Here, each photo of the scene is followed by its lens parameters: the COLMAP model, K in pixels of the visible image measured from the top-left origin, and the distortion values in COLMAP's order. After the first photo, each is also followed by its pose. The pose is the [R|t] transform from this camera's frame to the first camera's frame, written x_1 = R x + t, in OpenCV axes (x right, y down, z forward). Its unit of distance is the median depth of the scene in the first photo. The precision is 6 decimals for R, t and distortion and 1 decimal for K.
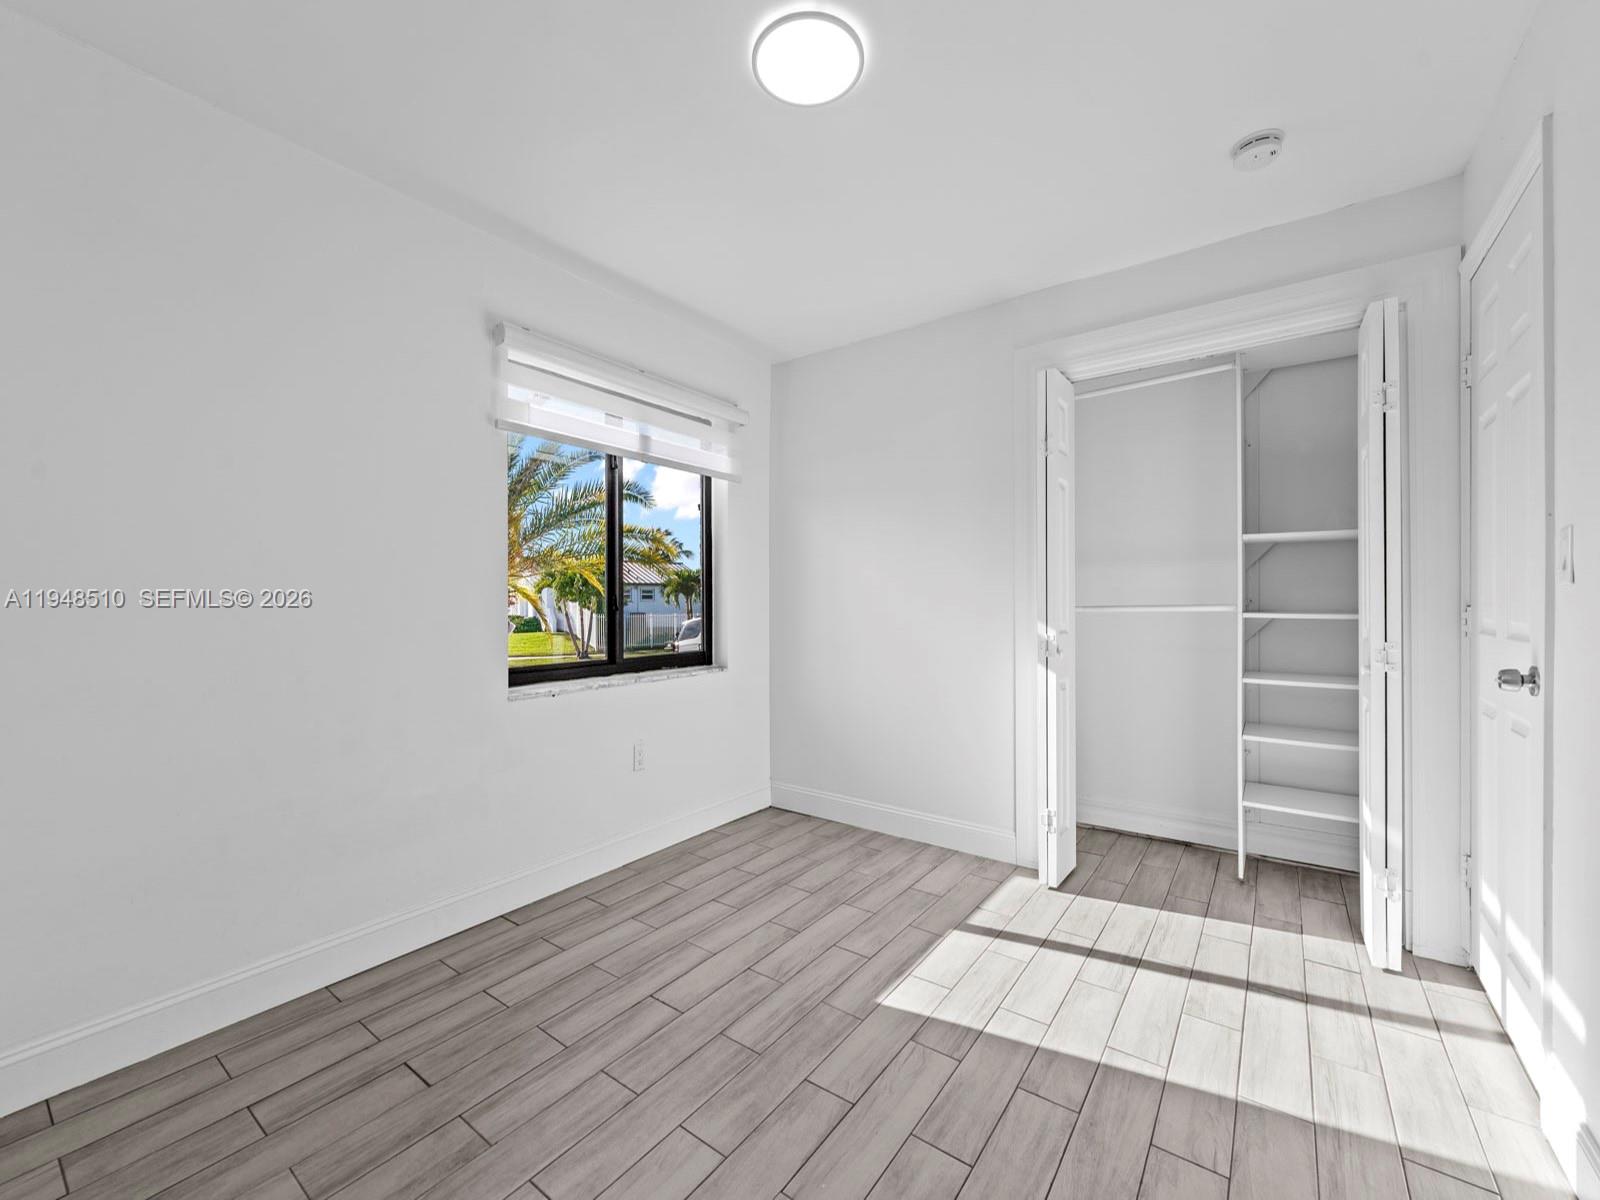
lens RADIAL K [[650.3, 0, 796.9], [0, 650.3, 608.4], [0, 0, 1]] dist [0.001244, -0.000010]
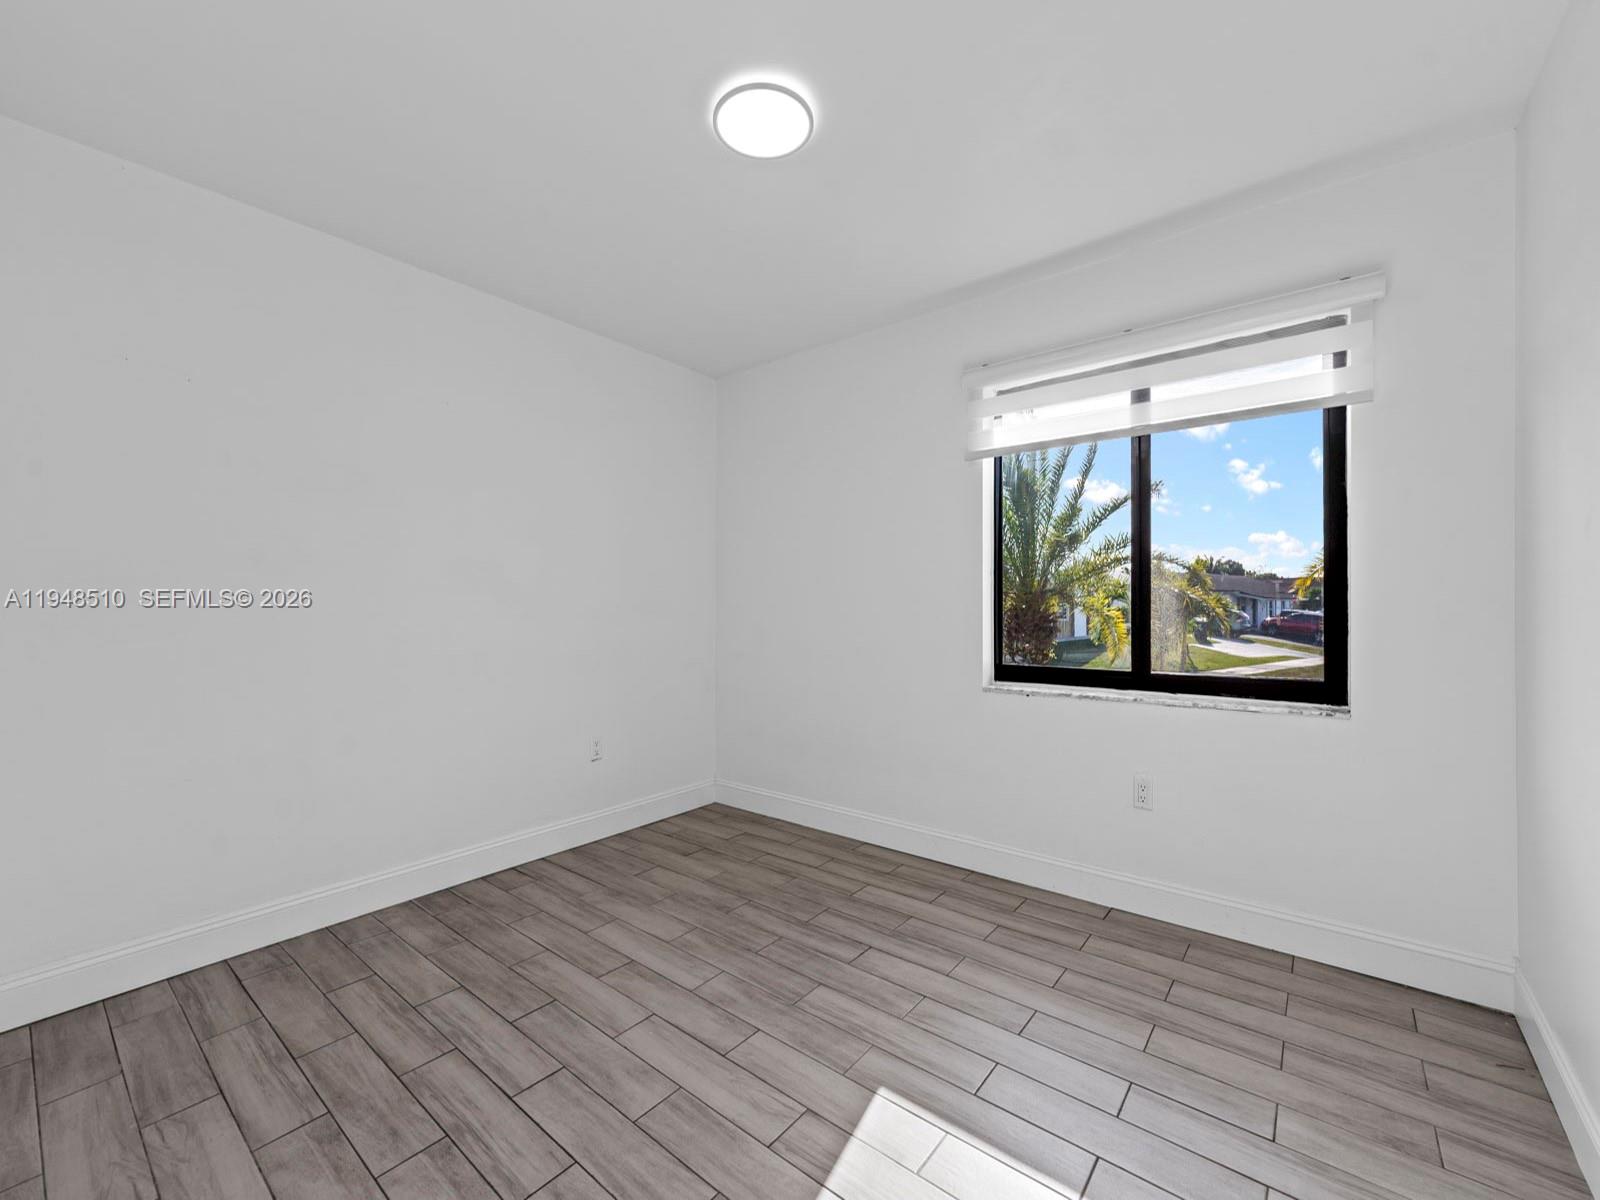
lens RADIAL K [[654.9, 0, 794.3], [0, 654.9, 612.1], [0, 0, 1]] dist [0.001350, -0.000050]
pose [[-0.042851, 0.008455, -0.999046, 0.740641], [-0.009932, 0.999911, 0.008888, -0.006256], [0.999032, 0.010303, -0.042763, 0.716912]]
